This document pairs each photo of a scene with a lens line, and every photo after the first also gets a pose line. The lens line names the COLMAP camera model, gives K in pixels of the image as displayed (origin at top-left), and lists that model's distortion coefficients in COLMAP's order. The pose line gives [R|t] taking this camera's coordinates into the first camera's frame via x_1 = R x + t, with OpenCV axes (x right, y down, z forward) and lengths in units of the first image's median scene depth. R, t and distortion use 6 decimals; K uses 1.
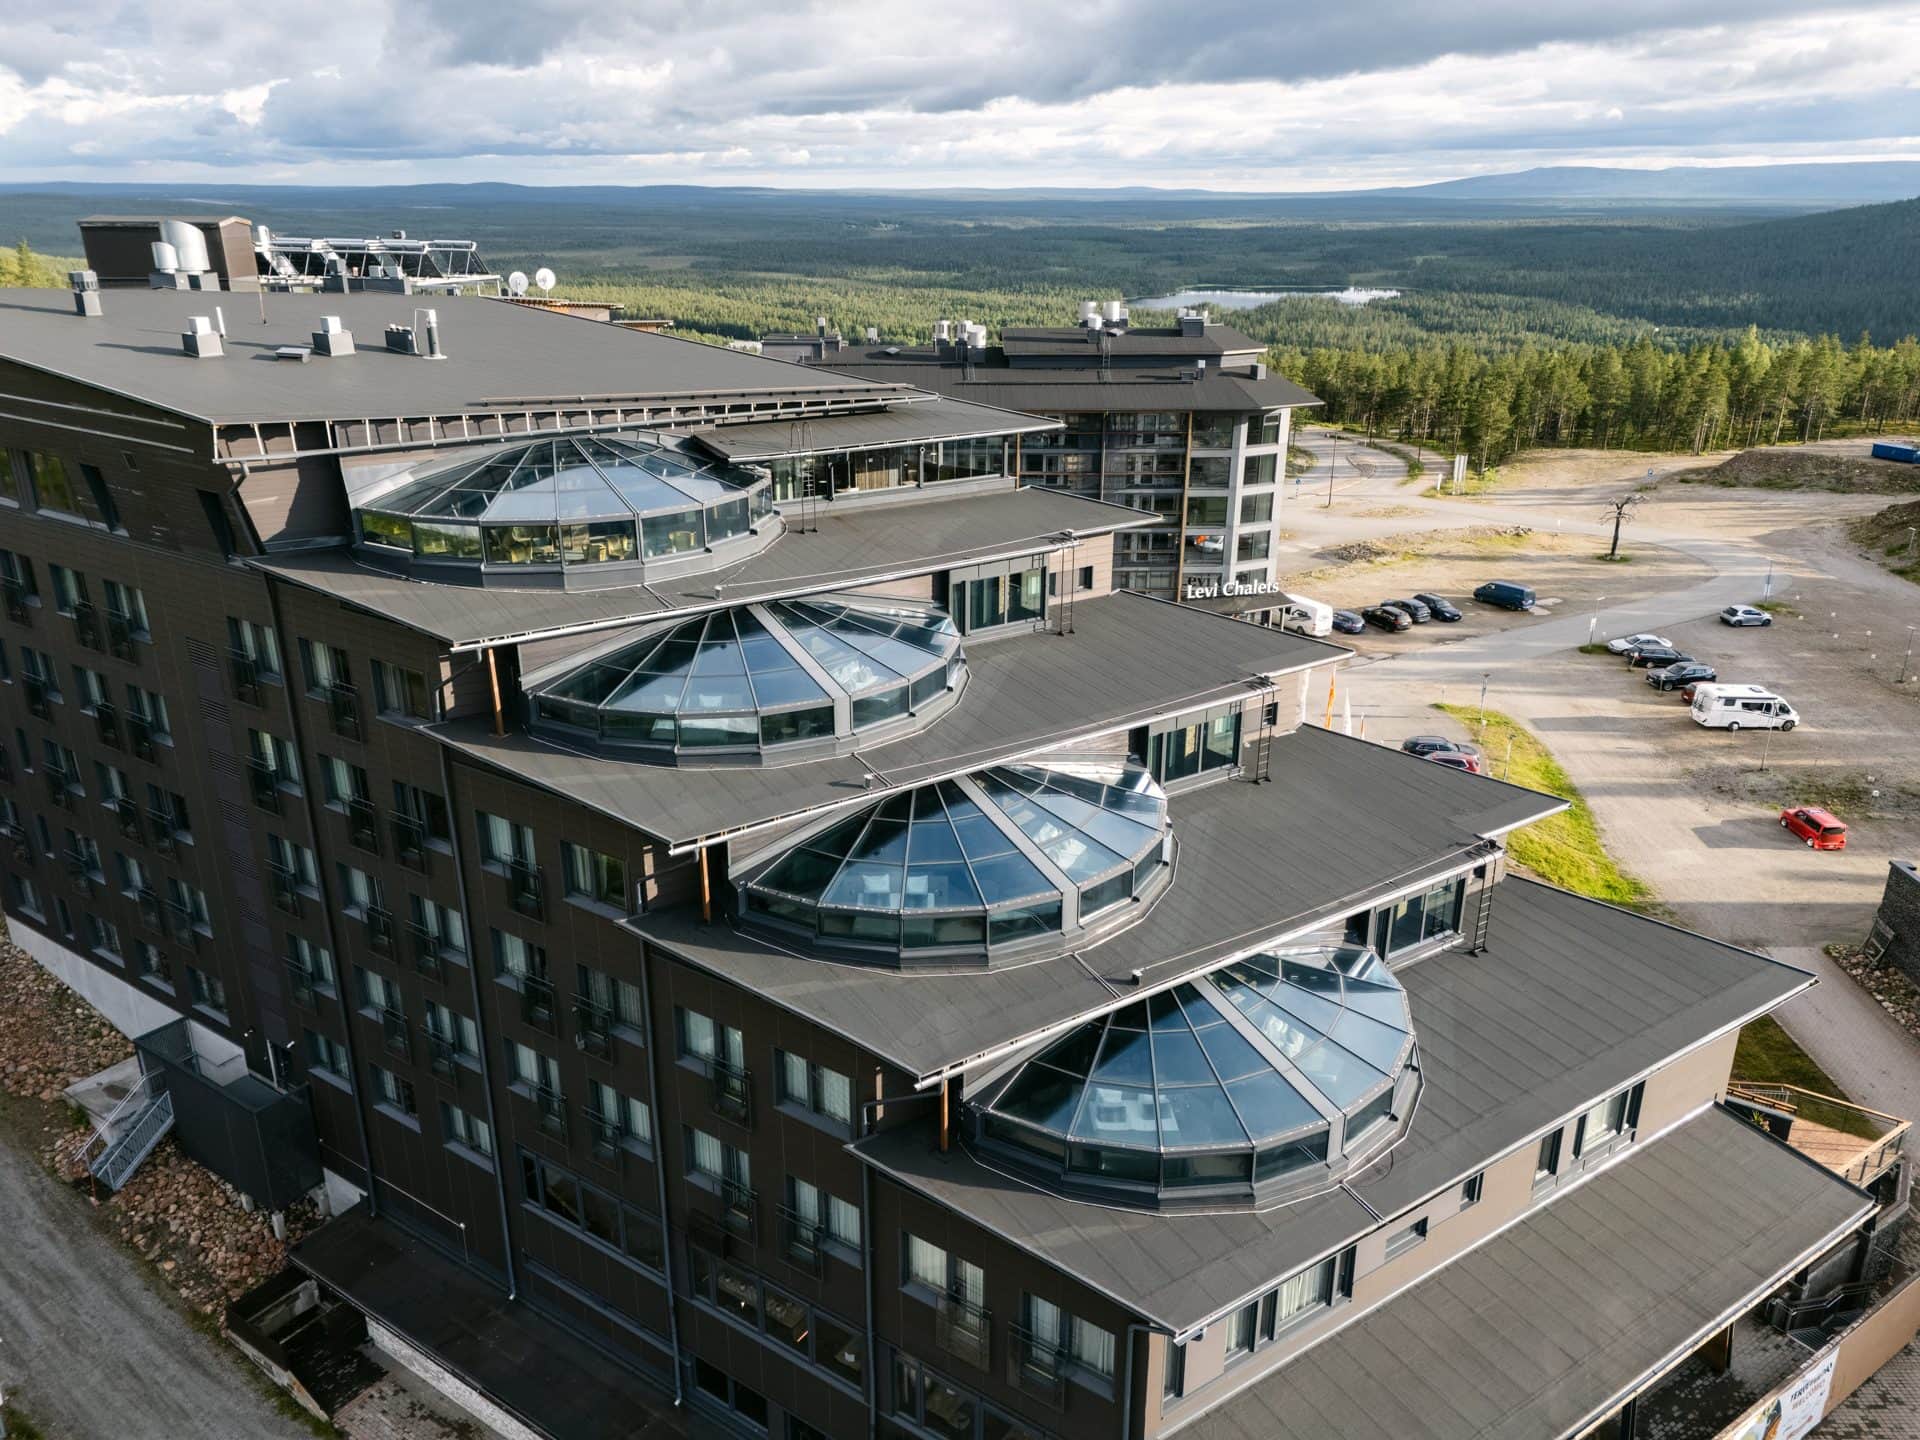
lens RADIAL K [[1391.7, 0, 960.0], [0, 1391.7, 720.0], [0, 0, 1]] dist [0.069833, -0.058880]
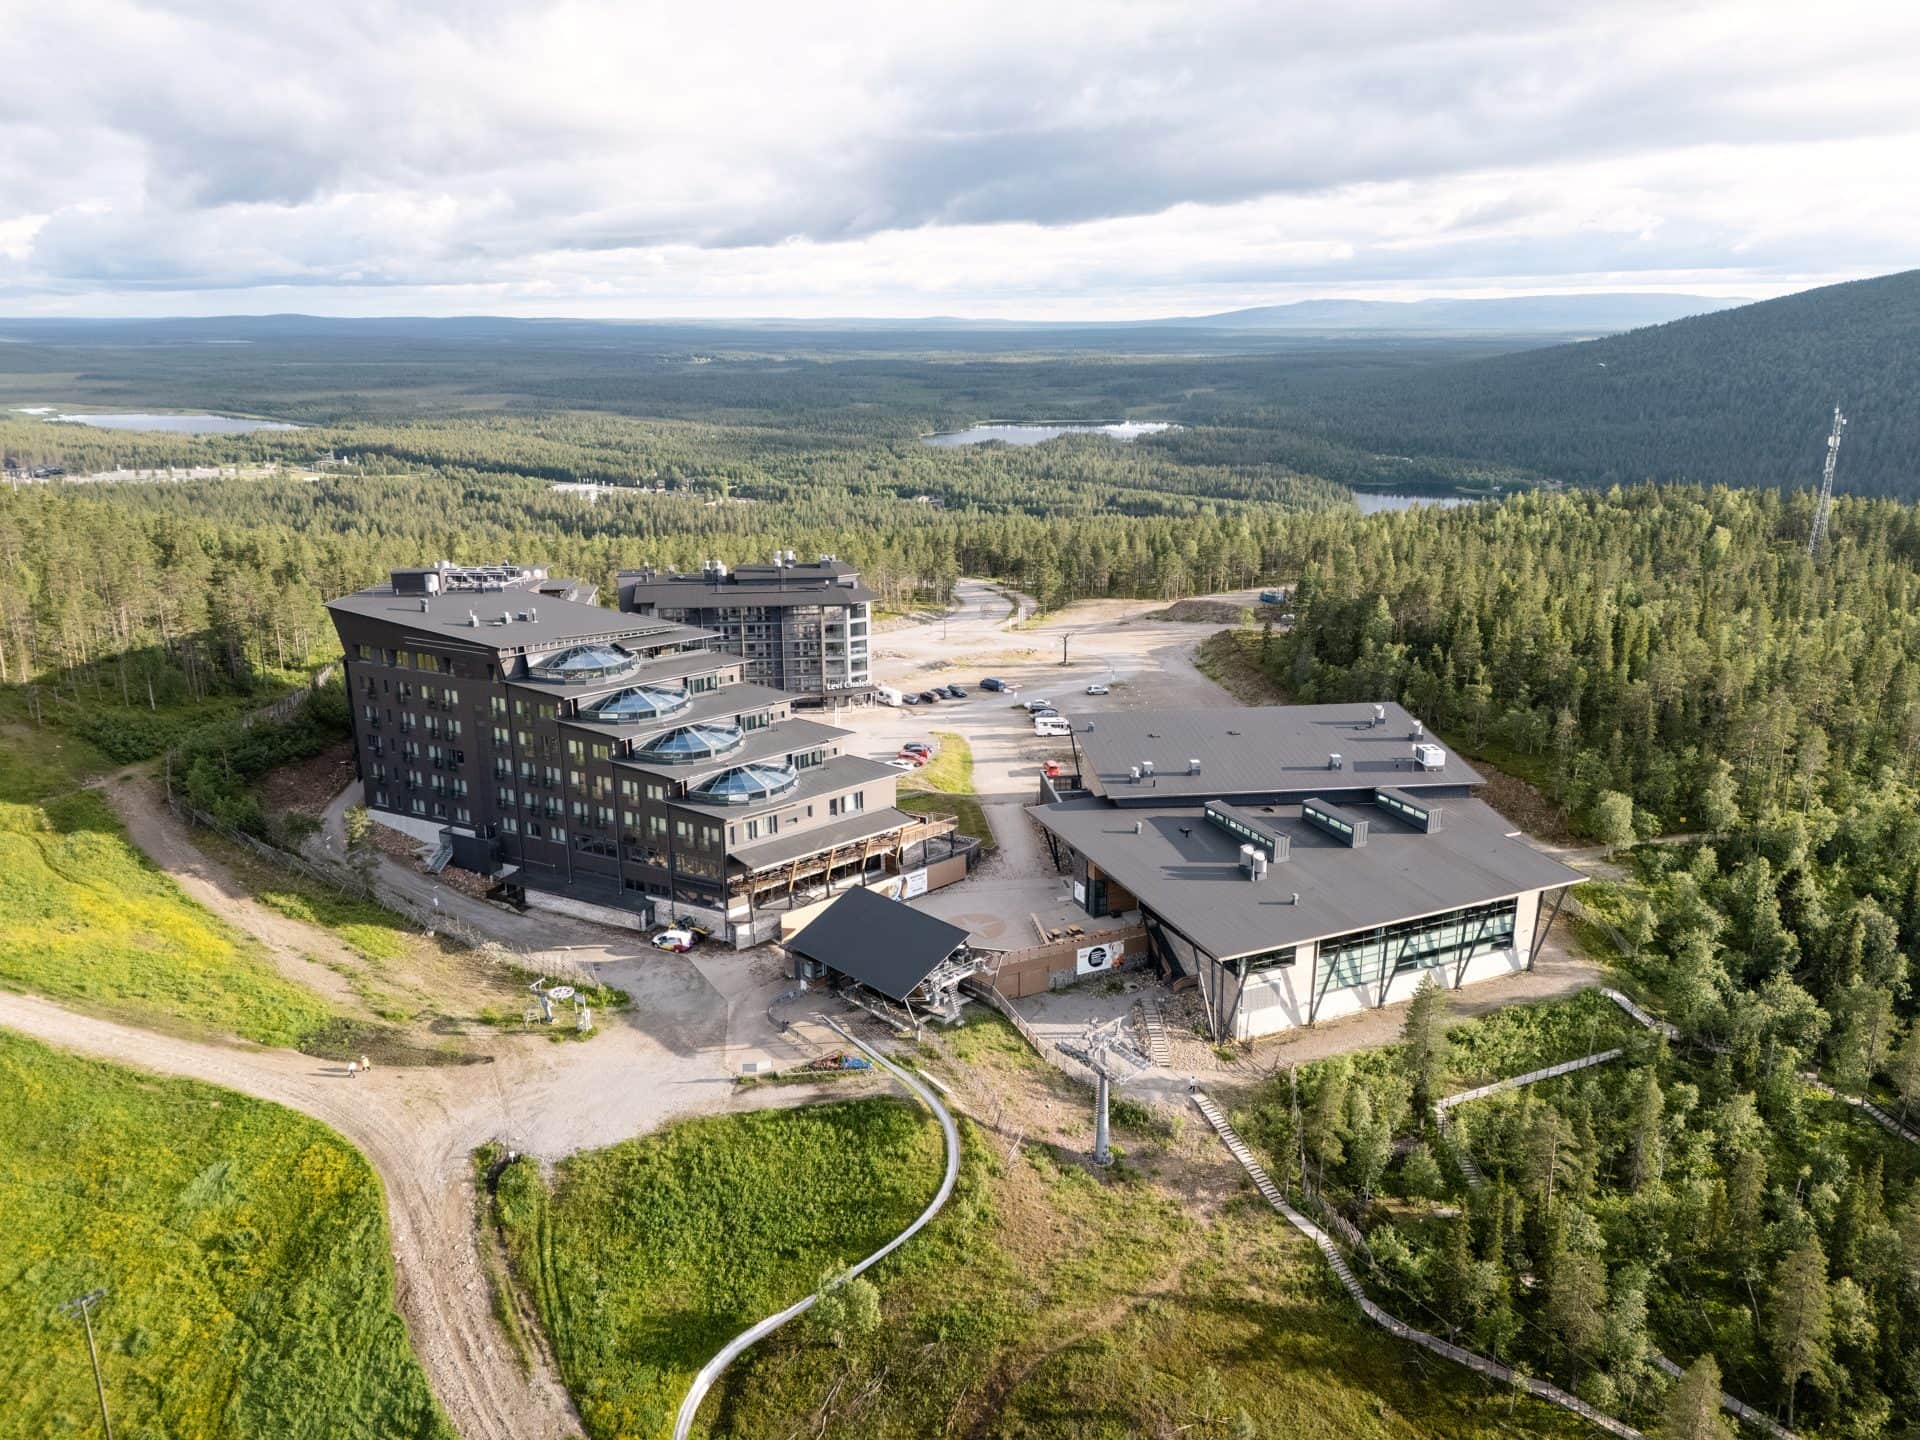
lens RADIAL K [[1392.3, 0, 960.0], [0, 1392.3, 720.0], [0, 0, 1]] dist [0.087051, -0.088614]
pose [[0.991786, -0.039224, 0.121745, 0.102471], [0.049060, 0.995677, -0.078874, 0.134097], [-0.118125, 0.084199, 0.989423, -1.104037]]
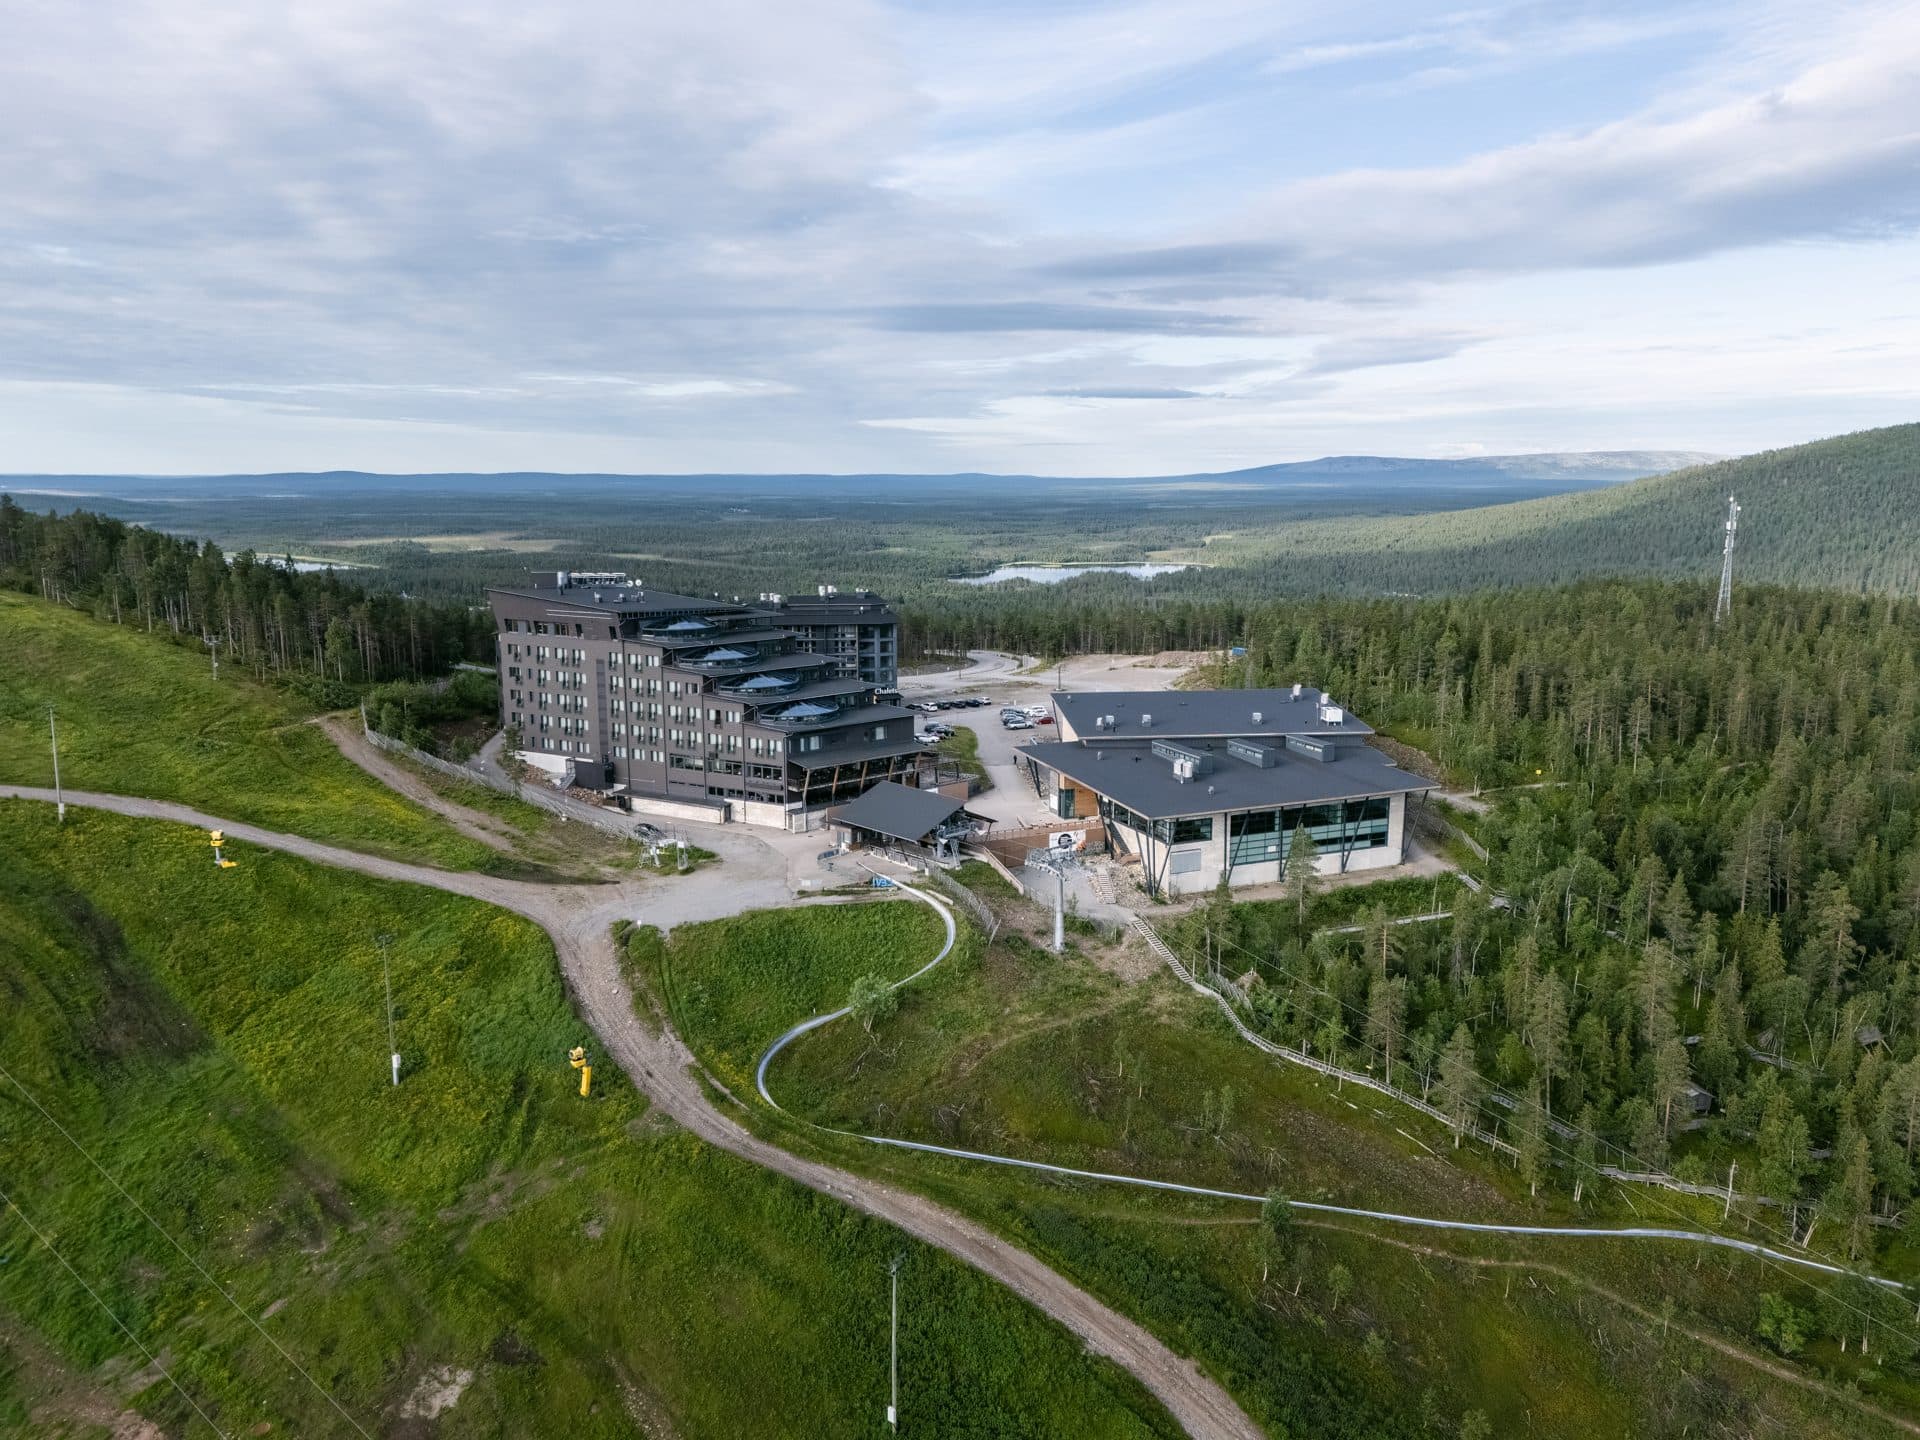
lens RADIAL K [[1391.7, 0, 960.0], [0, 1391.7, 720.0], [0, 0, 1]] dist [0.069833, -0.058880]
pose [[0.994171, -0.024193, 0.105068, 0.072609], [0.043378, 0.981901, -0.184362, 0.440081], [-0.098706, 0.187845, 0.977226, -1.527592]]
